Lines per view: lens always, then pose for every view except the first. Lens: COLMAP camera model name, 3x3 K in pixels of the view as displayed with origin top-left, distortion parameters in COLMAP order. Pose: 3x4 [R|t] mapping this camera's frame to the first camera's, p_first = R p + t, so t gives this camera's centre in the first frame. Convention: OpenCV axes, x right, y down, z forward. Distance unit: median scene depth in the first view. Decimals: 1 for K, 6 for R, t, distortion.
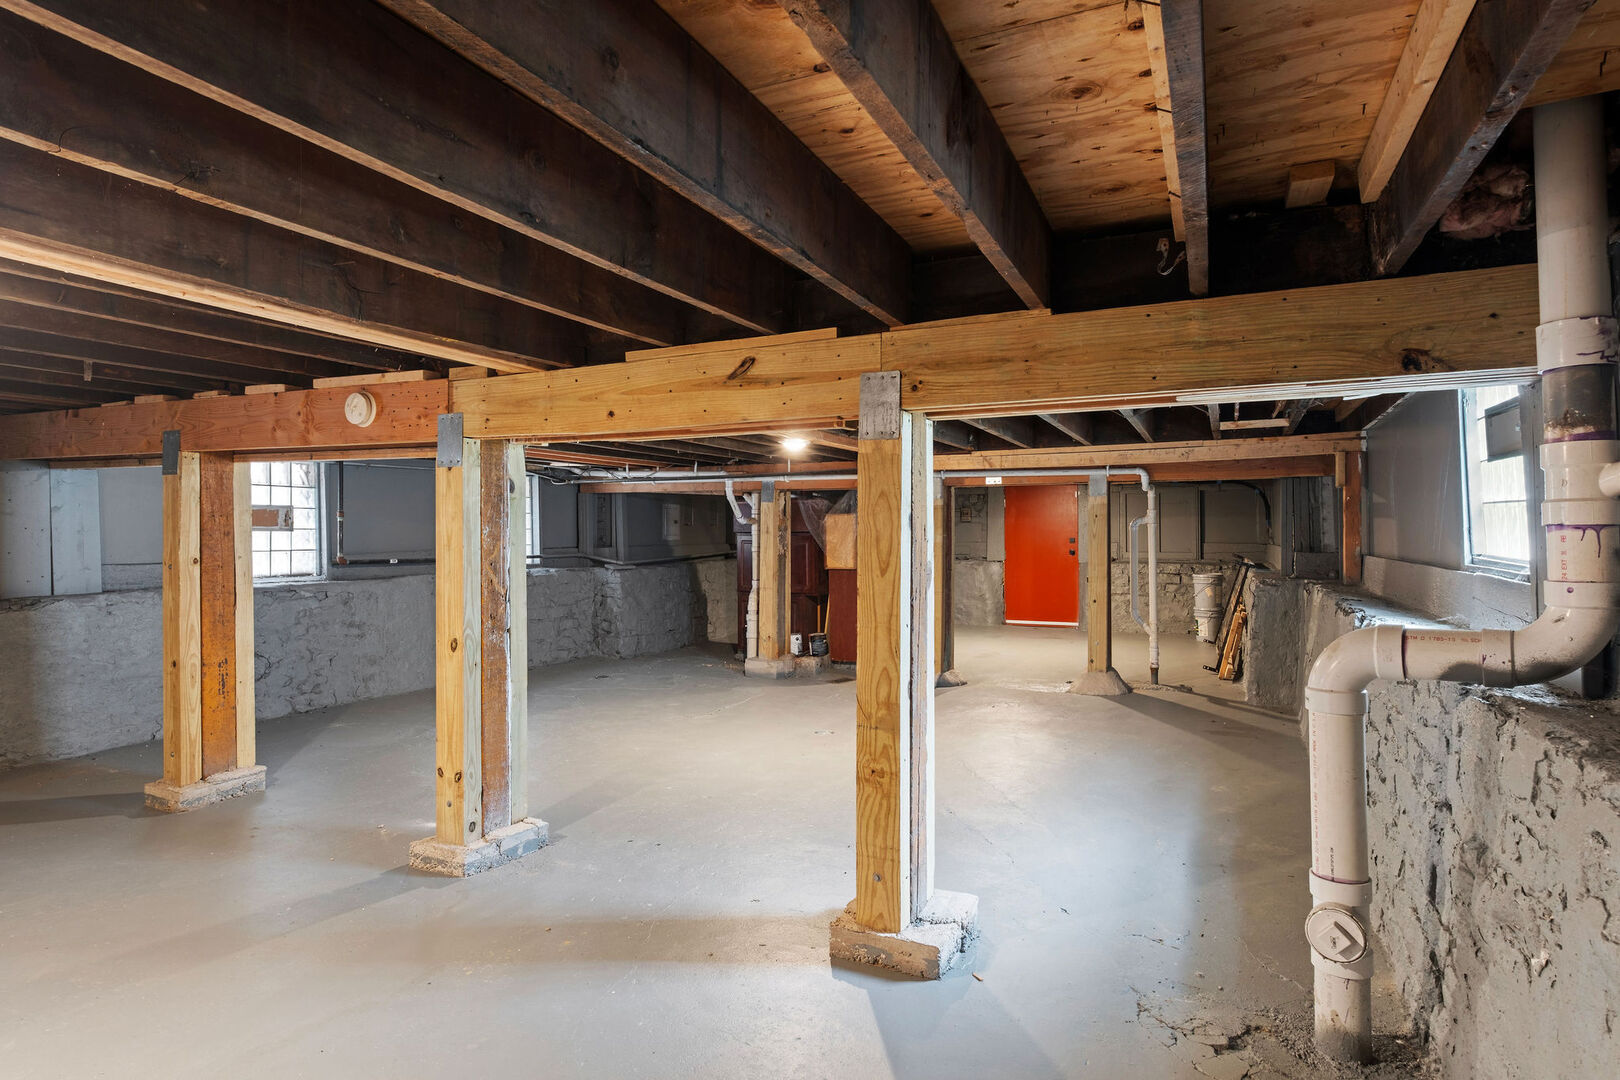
lens RADIAL K [[882.3, 0, 808.7], [0, 882.3, 534.4], [0, 0, 1]] dist [-0.005631, -0.000431]
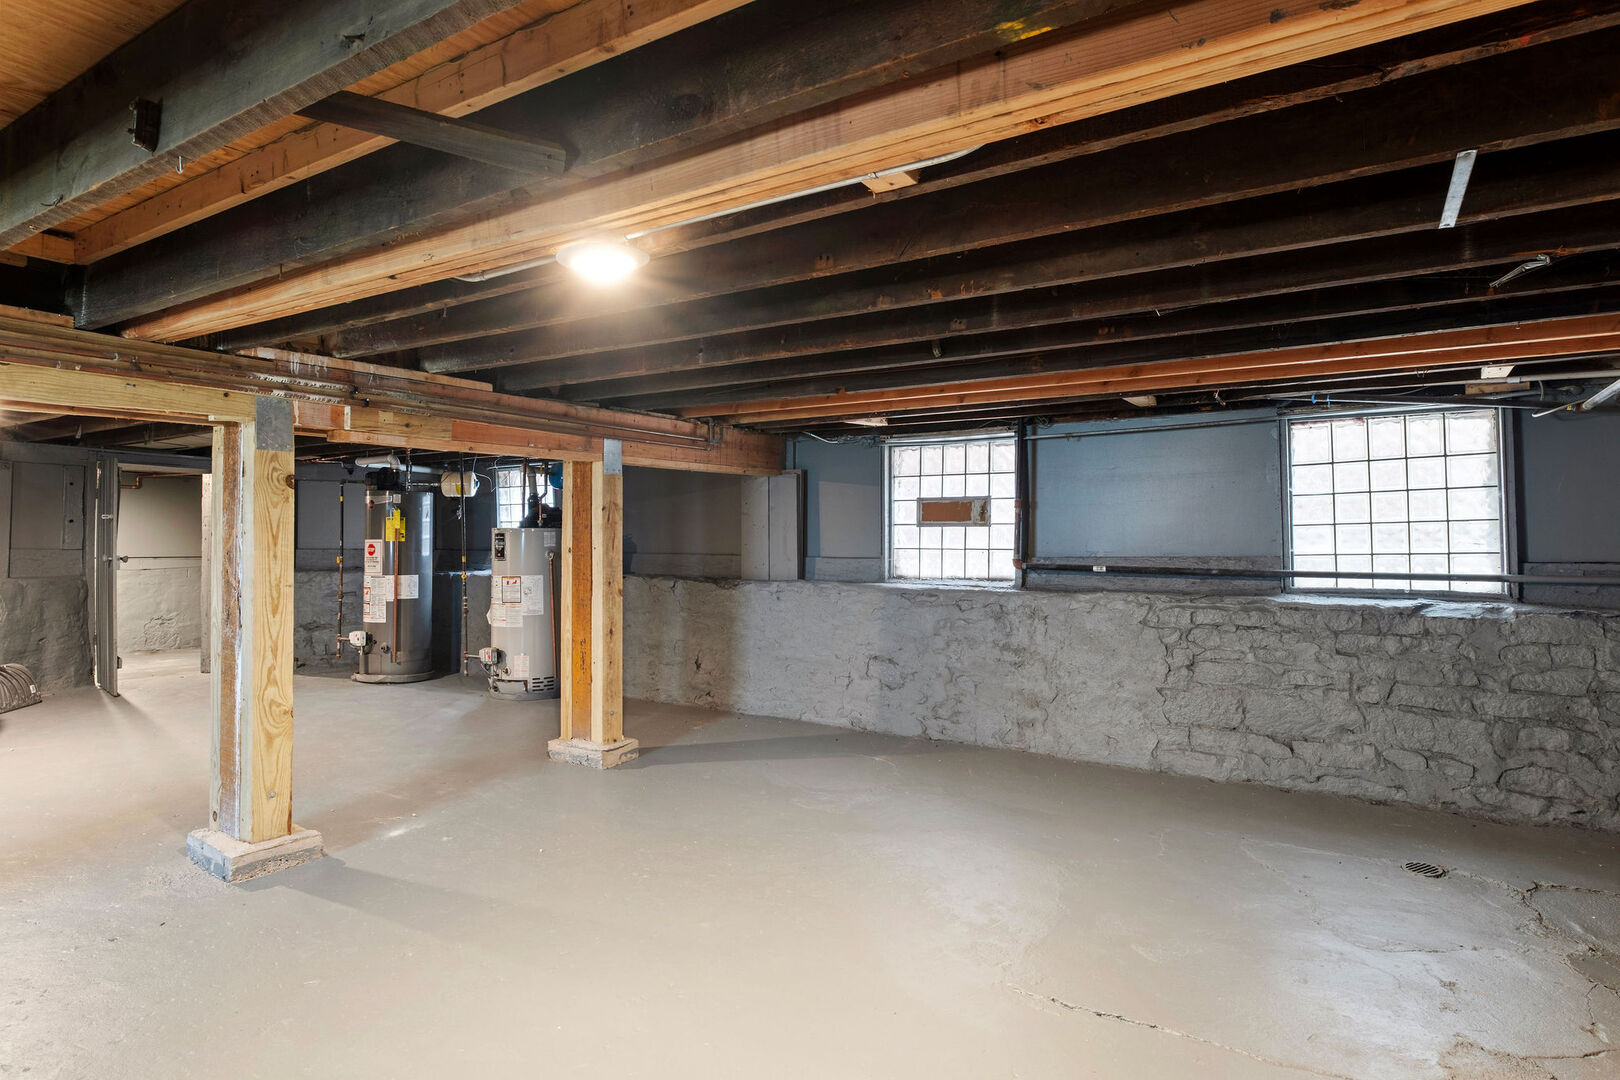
lens RADIAL K [[882.3, 0, 808.4], [0, 882.3, 536.3], [0, 0, 1]] dist [-0.005631, -0.000431]
pose [[-0.135861, -0.001087, -0.990727, 0.275476], [-0.004793, 0.999988, -0.000440, 0.006969], [0.990716, 0.004689, -0.135864, 0.965068]]
